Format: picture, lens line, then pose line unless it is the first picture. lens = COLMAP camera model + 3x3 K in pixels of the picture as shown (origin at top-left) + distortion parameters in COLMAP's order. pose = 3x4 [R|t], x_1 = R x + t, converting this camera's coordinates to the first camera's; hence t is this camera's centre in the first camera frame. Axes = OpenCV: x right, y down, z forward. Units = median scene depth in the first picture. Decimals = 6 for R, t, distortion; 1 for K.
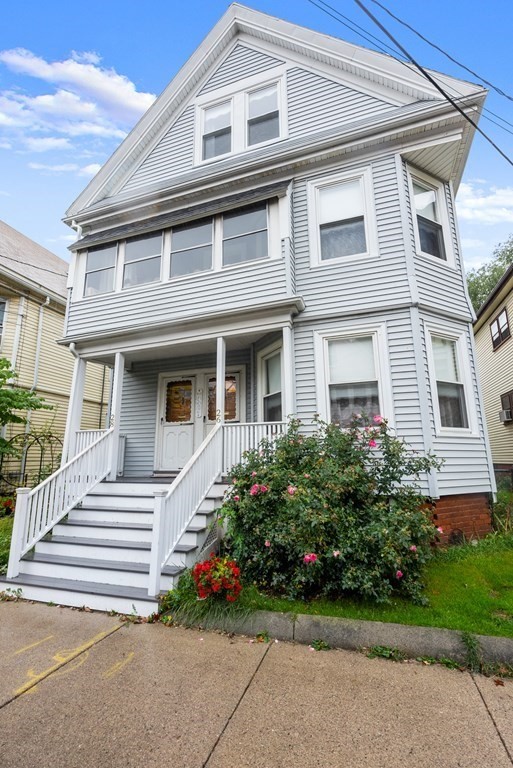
lens RADIAL K [[346.4, 0, 256.5], [0, 346.4, 384.0], [0, 0, 1]] dist [-0.002648, 0.000408]
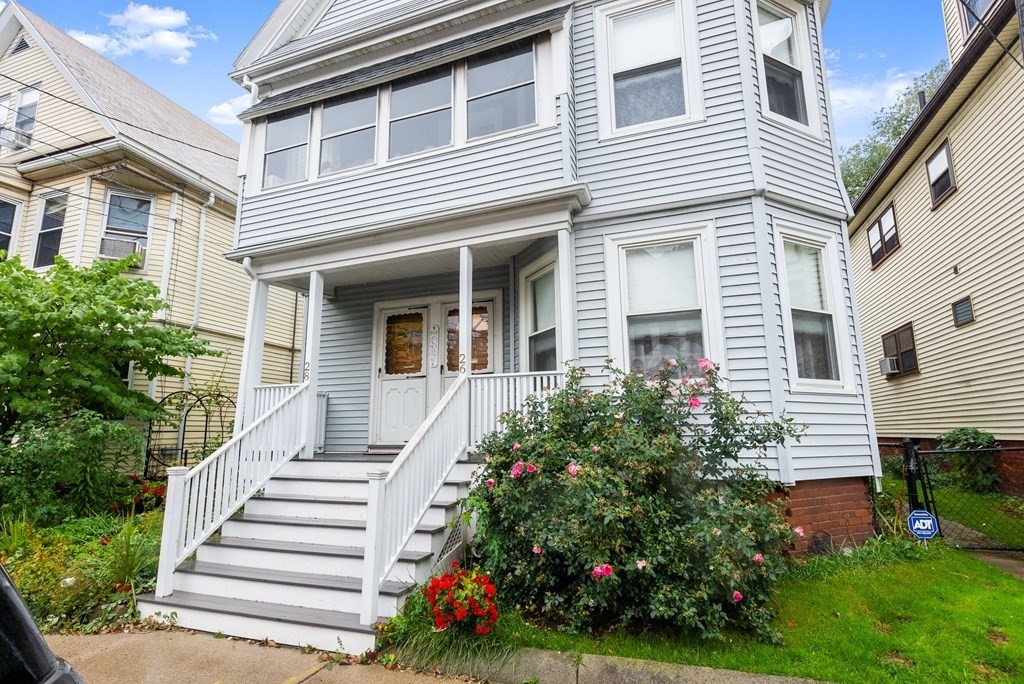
lens RADIAL K [[501.6, 0, 504.6], [0, 501.6, 338.2], [0, 0, 1]] dist [0.000377, -0.000385]
pose [[0.999701, -0.003261, -0.024249, -0.003857], [0.003948, 0.999591, 0.028339, 0.017169], [0.024146, -0.028427, 0.999304, 0.028300]]
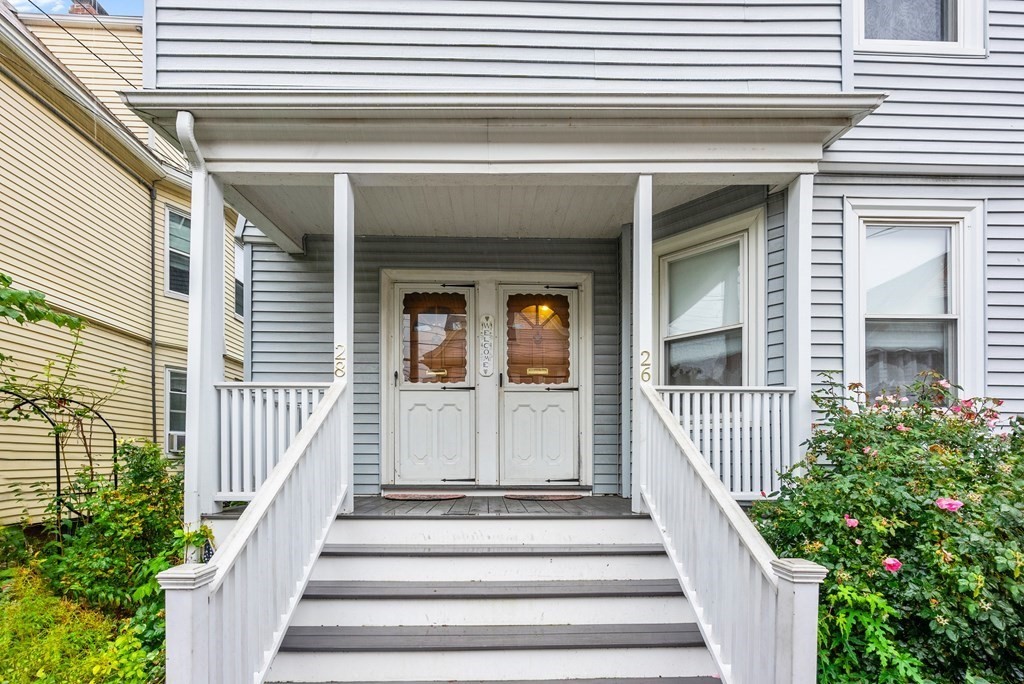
lens RADIAL K [[461.9, 0, 511.8], [0, 461.9, 460.3], [0, 0, 1]] dist [-0.002648, 0.000408]
pose [[0.937413, 0.012775, 0.347985, -0.490760], [-0.085928, 0.976909, 0.195613, 0.114776], [-0.337450, -0.213272, 0.916865, 0.531980]]
